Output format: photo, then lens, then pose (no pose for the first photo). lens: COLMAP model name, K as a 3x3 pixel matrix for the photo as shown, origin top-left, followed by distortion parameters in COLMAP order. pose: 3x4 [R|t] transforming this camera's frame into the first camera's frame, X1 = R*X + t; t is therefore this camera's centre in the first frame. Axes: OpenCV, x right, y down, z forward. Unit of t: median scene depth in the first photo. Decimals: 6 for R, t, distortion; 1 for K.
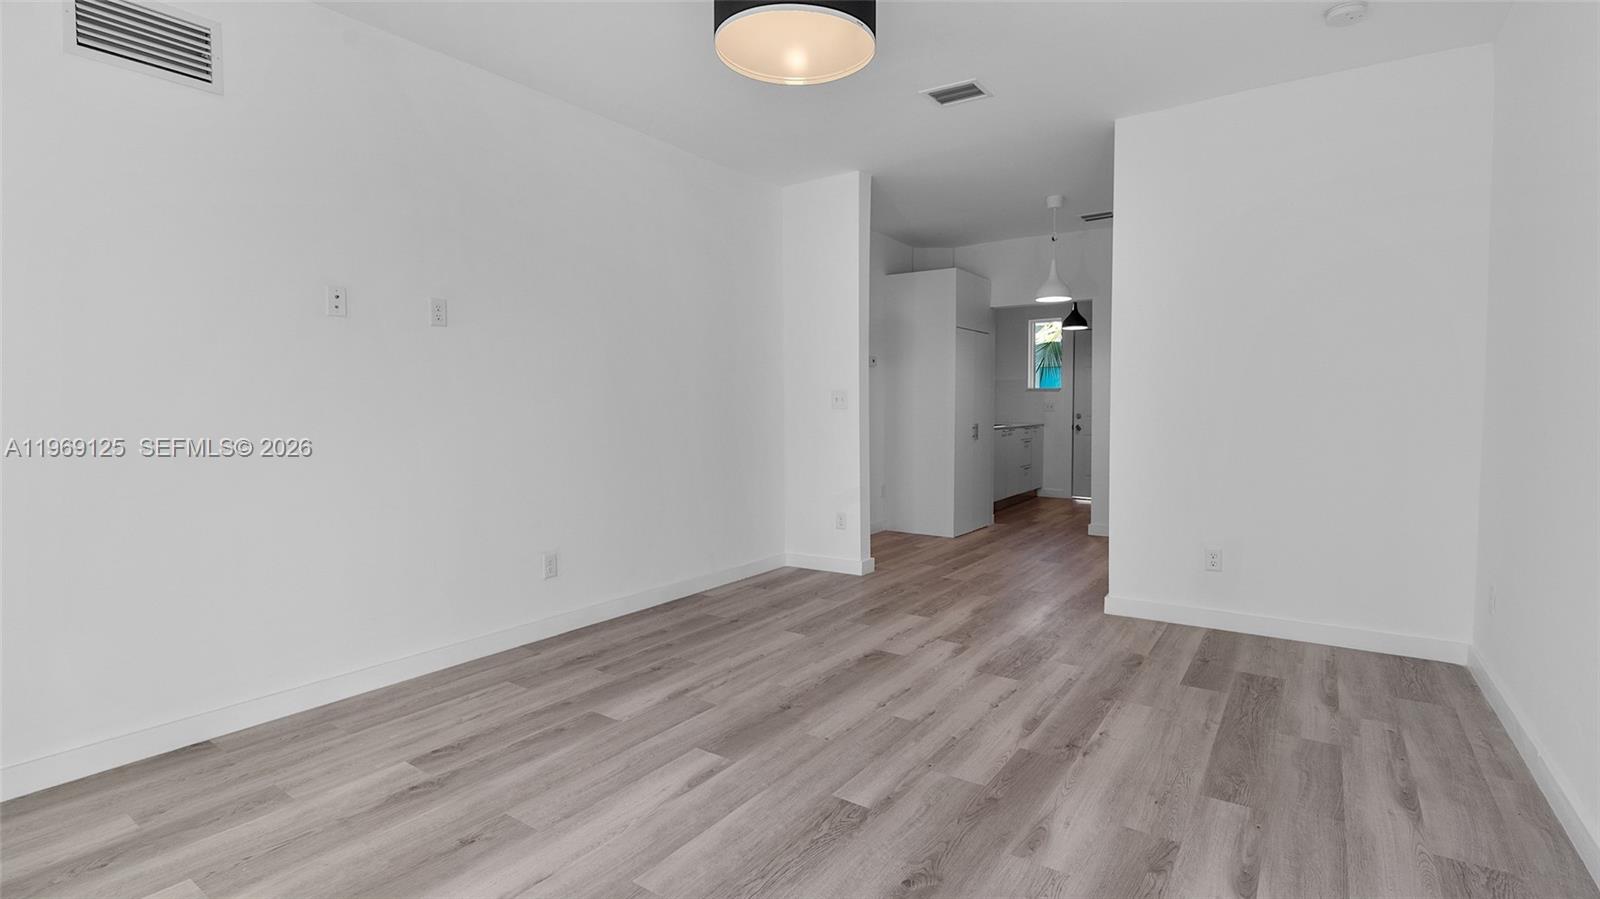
lens RADIAL K [[736.6, 0, 813.4], [0, 736.6, 453.7], [0, 0, 1]] dist [-0.002088, 0.002511]
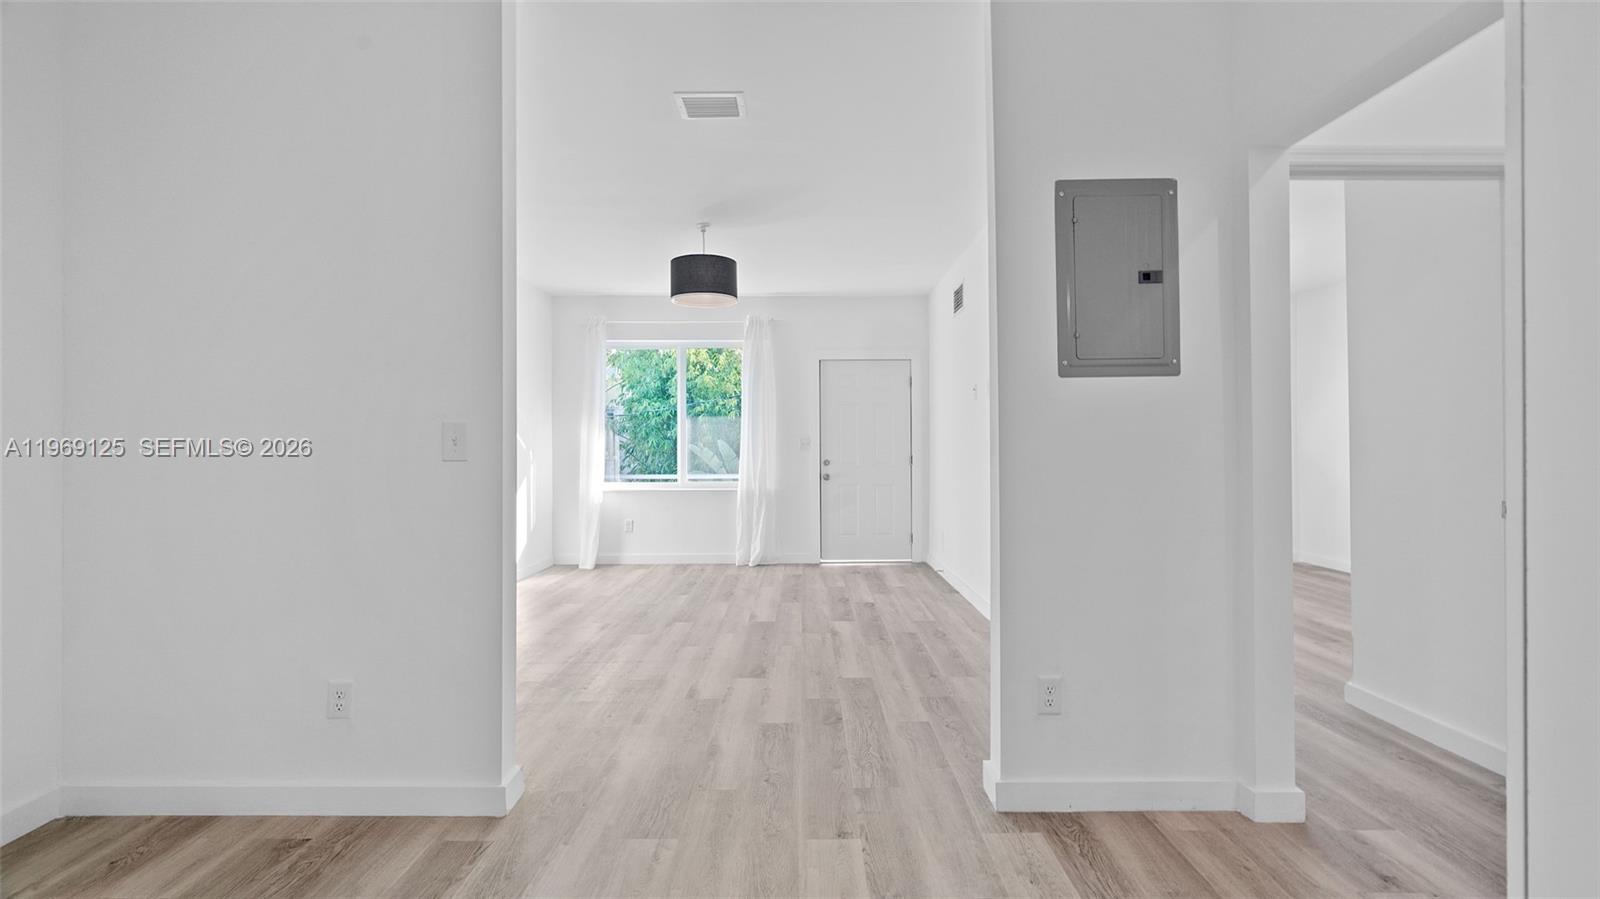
lens RADIAL K [[736.6, 0, 801.8], [0, 736.6, 450.9], [0, 0, 1]] dist [-0.002088, 0.002511]
pose [[-0.821564, 0.006530, -0.570079, 0.758043], [-0.033842, 0.997613, 0.060199, -0.149966], [0.569111, 0.068750, -0.819382, 2.209449]]
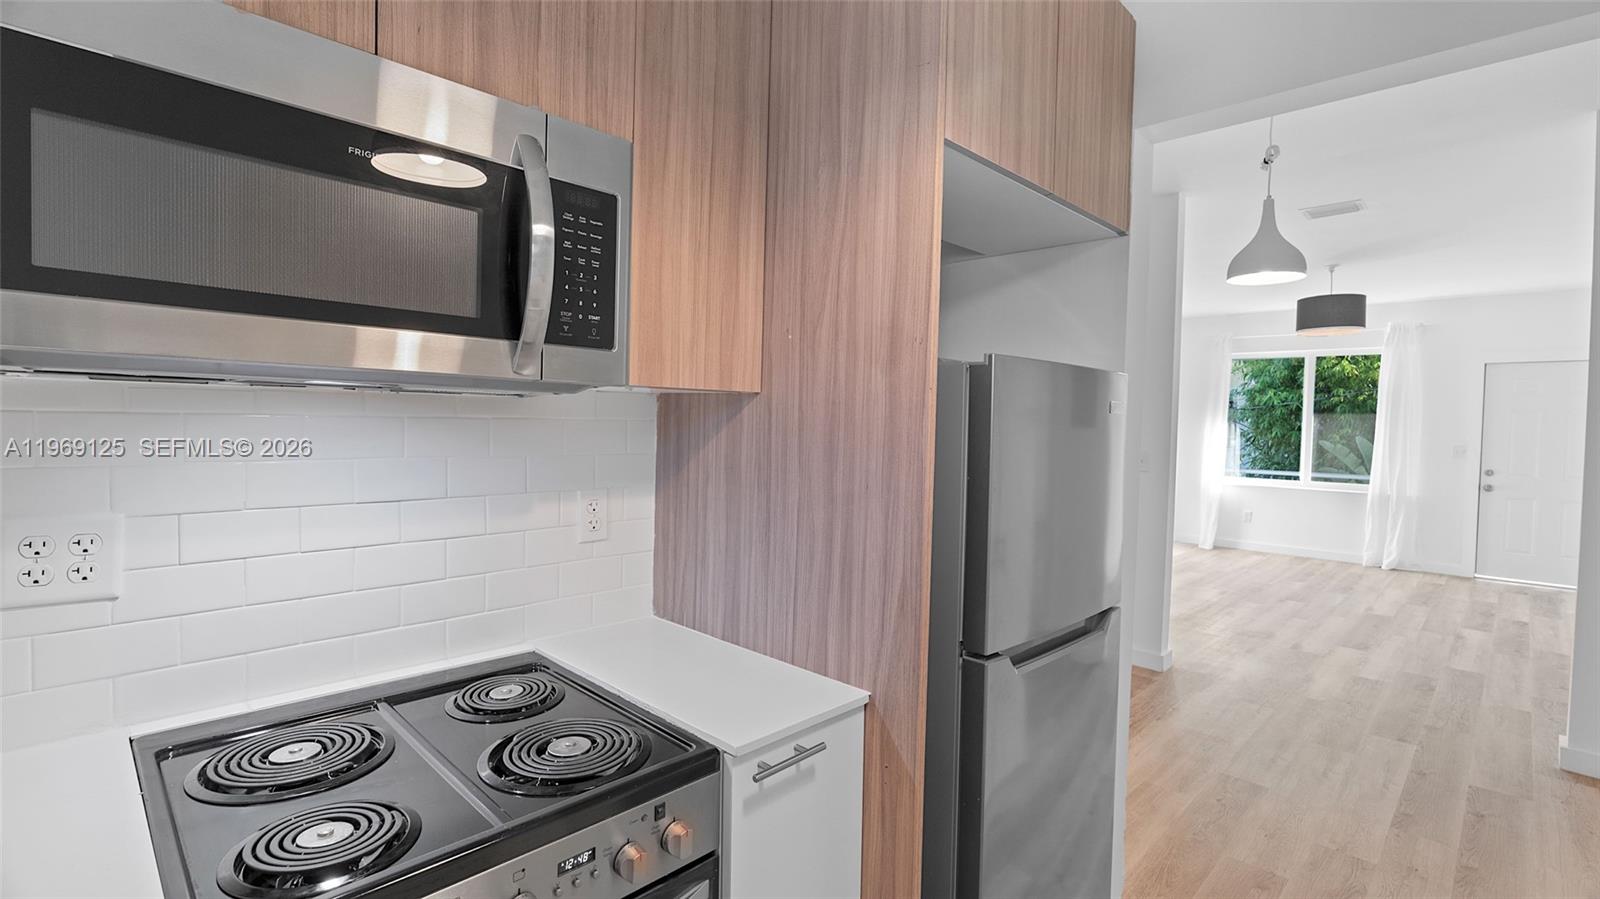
lens RADIAL K [[736.6, 0, 798.3], [0, 736.6, 440.9], [0, 0, 1]] dist [-0.002088, 0.002511]
pose [[-0.984886, -0.023192, 0.171646, 1.028806], [-0.006143, 0.995049, 0.099200, -0.279523], [-0.173097, 0.096646, -0.980151, 2.871200]]
